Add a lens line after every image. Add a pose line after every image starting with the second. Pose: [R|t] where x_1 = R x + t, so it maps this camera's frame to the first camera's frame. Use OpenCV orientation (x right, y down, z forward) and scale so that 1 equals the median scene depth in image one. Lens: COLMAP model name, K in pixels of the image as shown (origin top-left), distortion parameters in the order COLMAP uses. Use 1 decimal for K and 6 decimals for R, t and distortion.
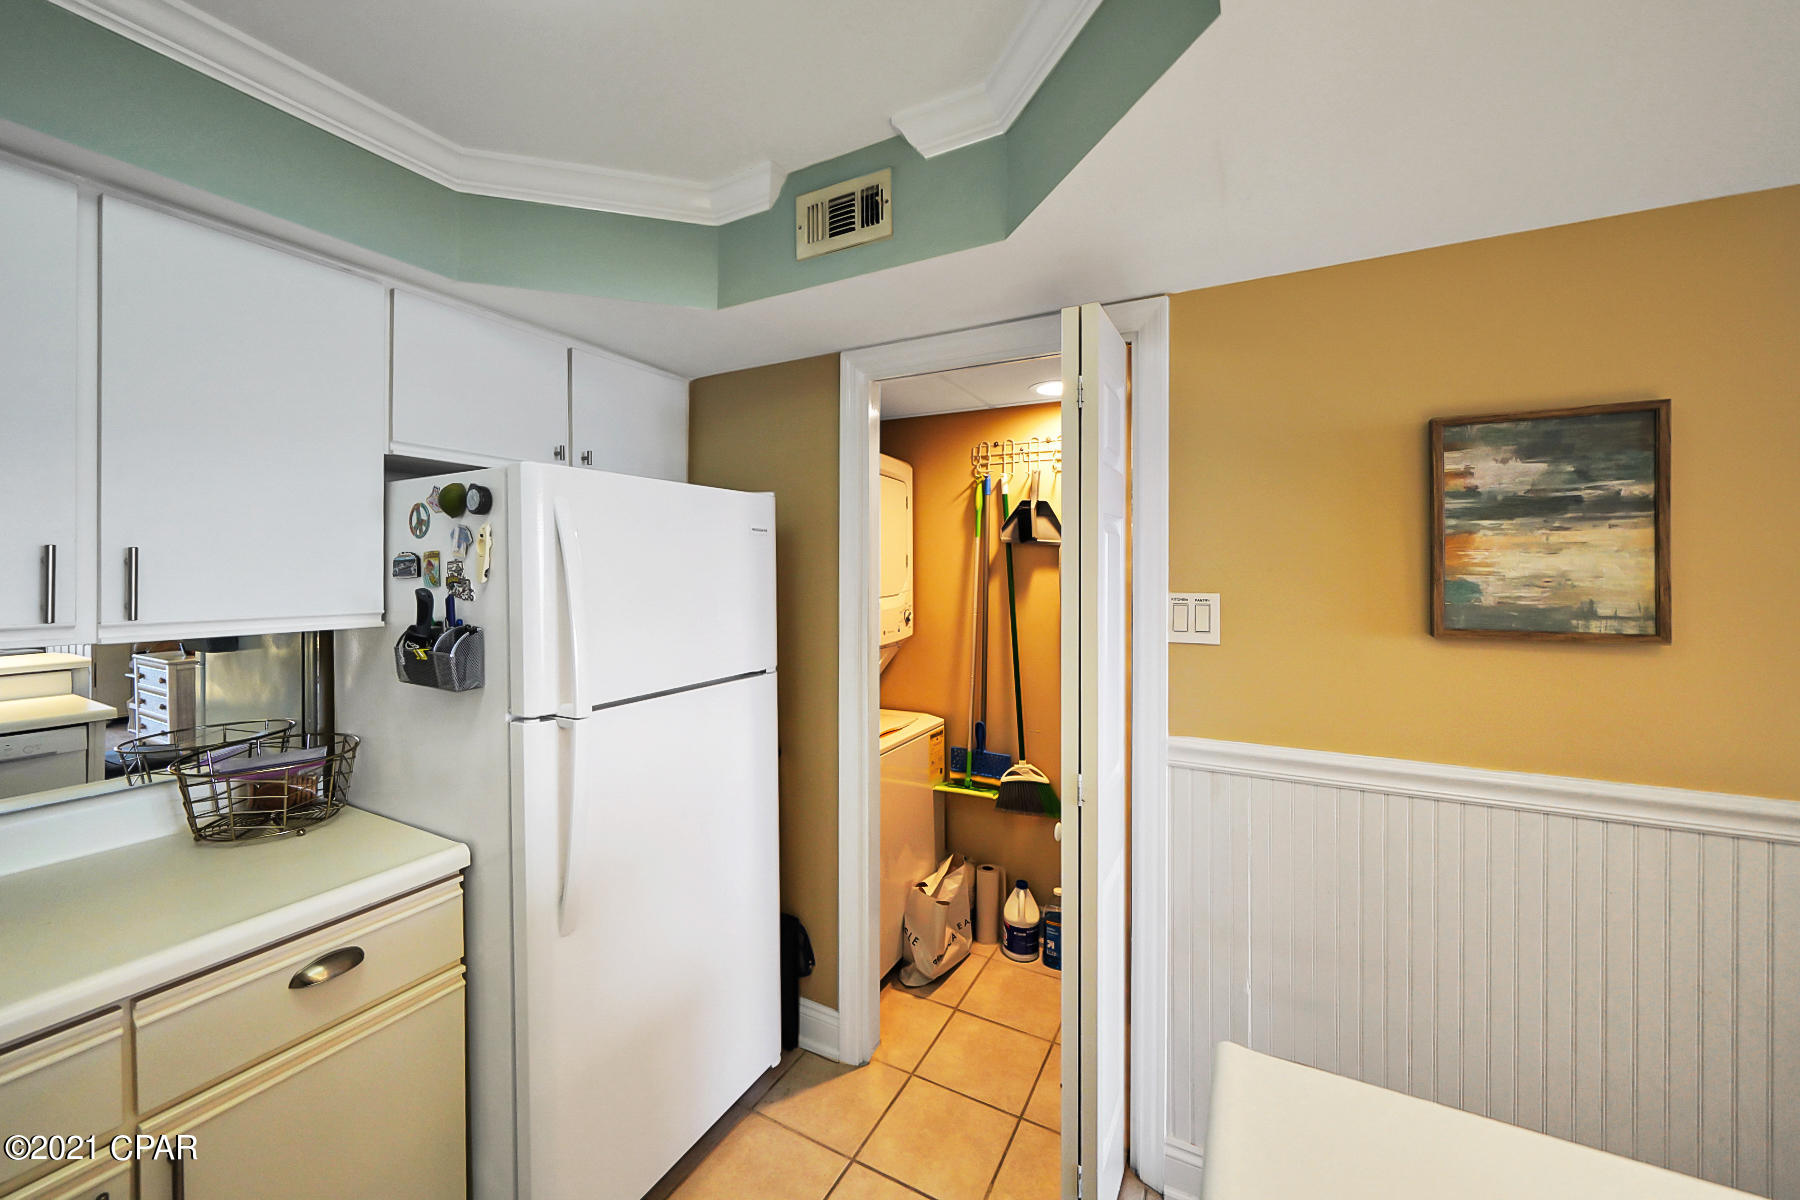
lens RADIAL K [[685.7, 0, 895.0], [0, 685.7, 569.7], [0, 0, 1]] dist [0.000505, -0.000118]
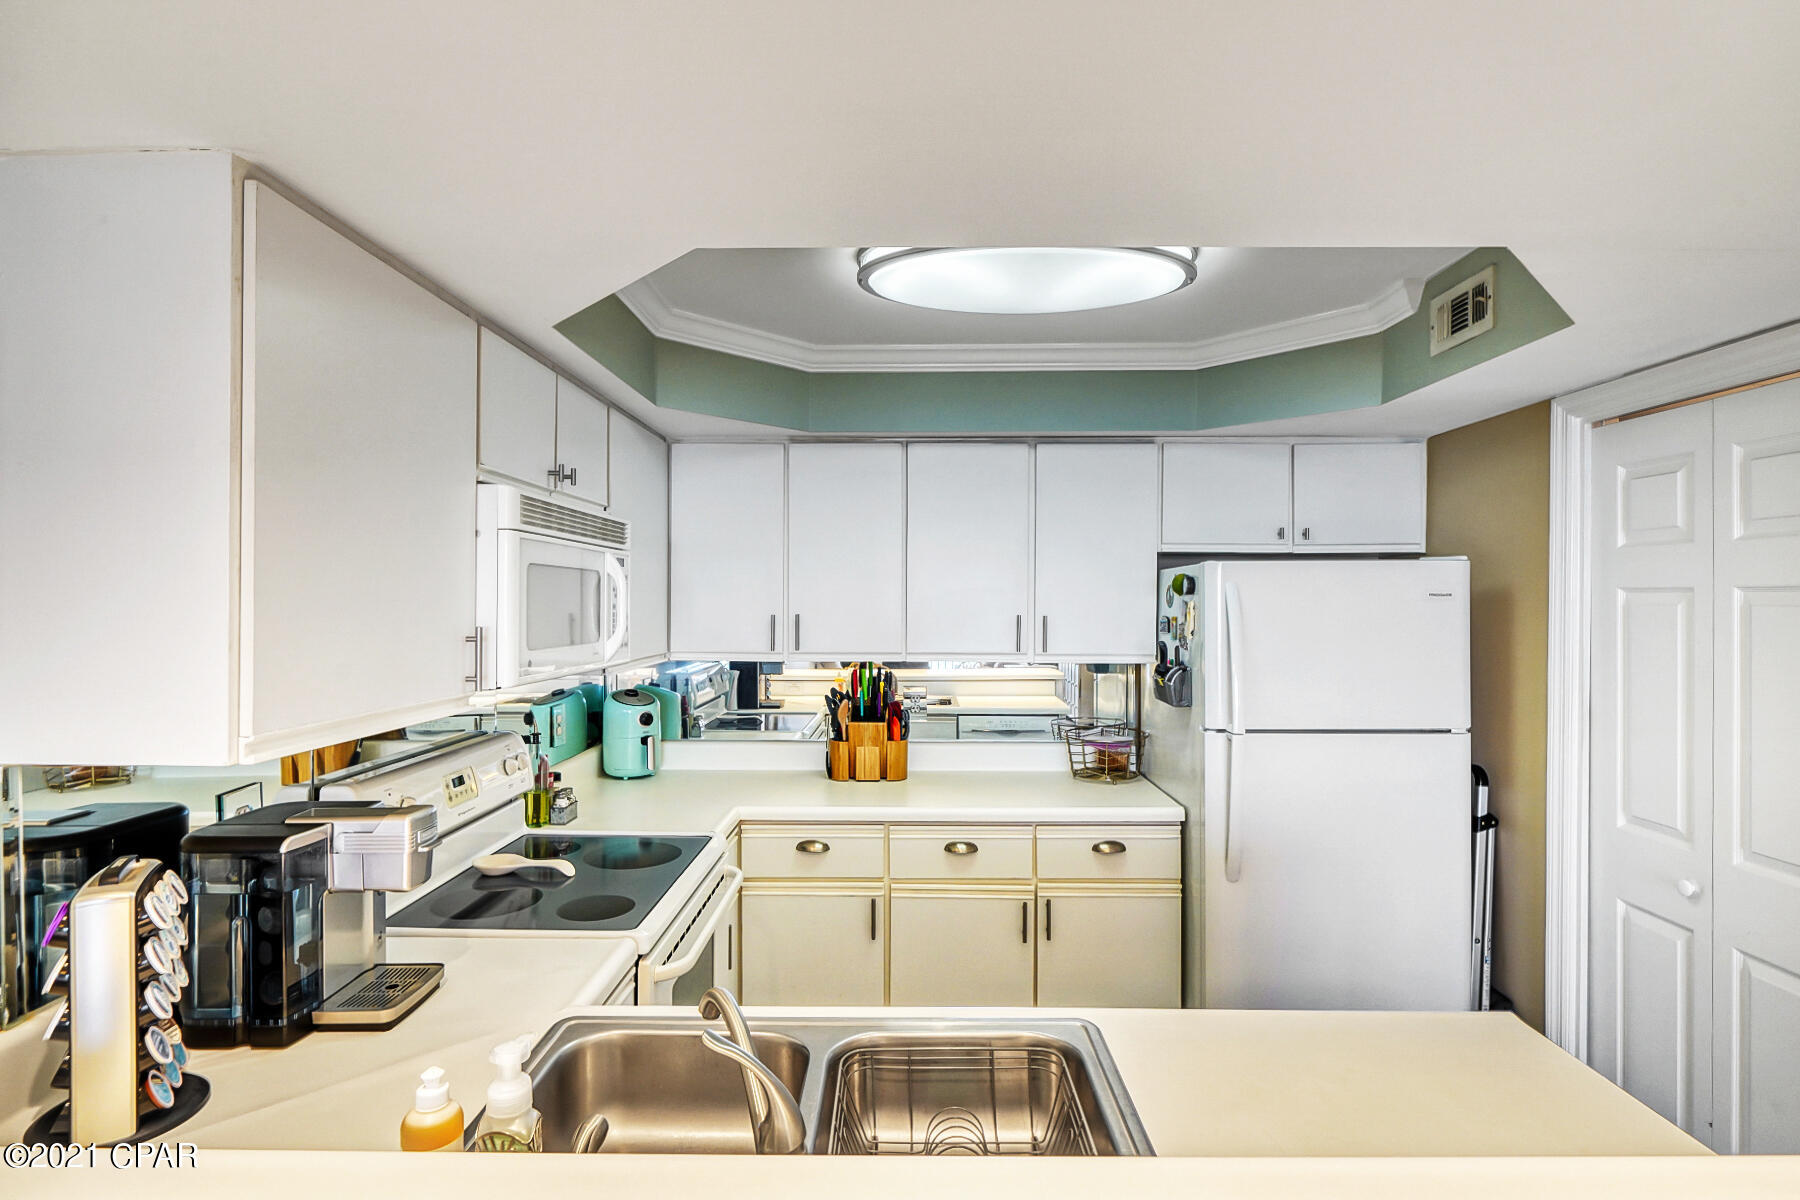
lens RADIAL K [[887.5, 0, 900.0], [0, 887.5, 600.0], [0, 0, 1]] dist [-0.002584, -0.000366]
pose [[0.462732, 0.000846, -0.886498, 0.791591], [-0.001787, 0.999998, 0.000021, -0.060970], [0.886496, 0.001574, 0.462733, -0.460740]]
